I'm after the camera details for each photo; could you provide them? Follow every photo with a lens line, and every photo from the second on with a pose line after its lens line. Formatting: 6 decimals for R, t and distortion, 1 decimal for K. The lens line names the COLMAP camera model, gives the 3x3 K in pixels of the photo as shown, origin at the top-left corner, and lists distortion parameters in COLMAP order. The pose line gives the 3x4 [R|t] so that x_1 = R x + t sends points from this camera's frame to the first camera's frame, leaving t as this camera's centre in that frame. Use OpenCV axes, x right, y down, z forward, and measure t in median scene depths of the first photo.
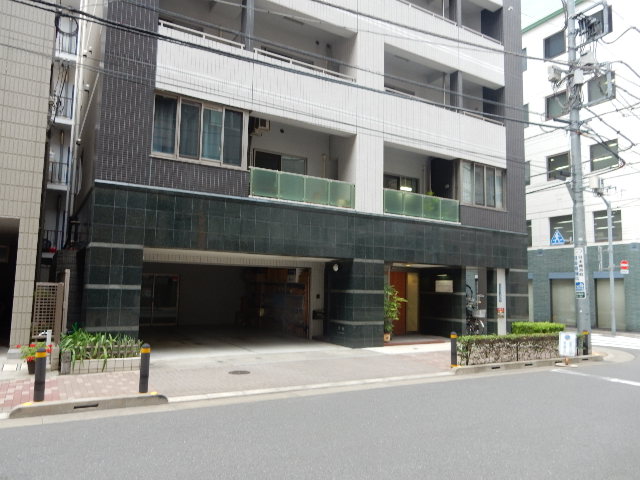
lens RADIAL K [[479.0, 0, 329.7], [0, 479.0, 247.6], [0, 0, 1]] dist [-0.006388, -0.000614]
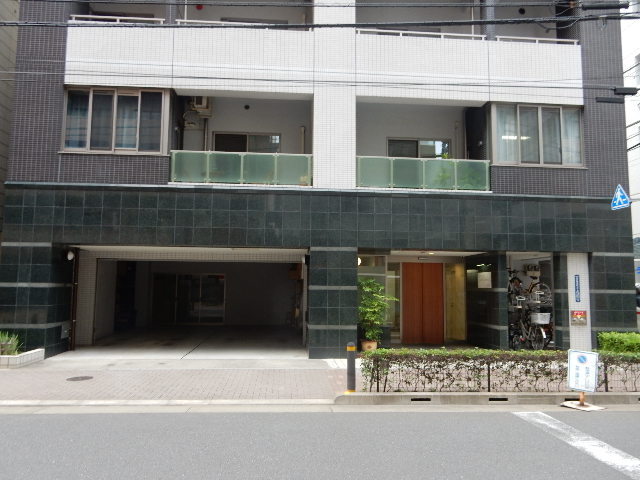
lens RADIAL K [[479.0, 0, 324.8], [0, 479.0, 245.5], [0, 0, 1]] dist [-0.006388, -0.000614]
pose [[0.888603, -0.054435, -0.455436, 0.473393], [0.049358, 0.998515, -0.023043, 0.043404], [0.456014, -0.002004, 0.889970, 0.314960]]
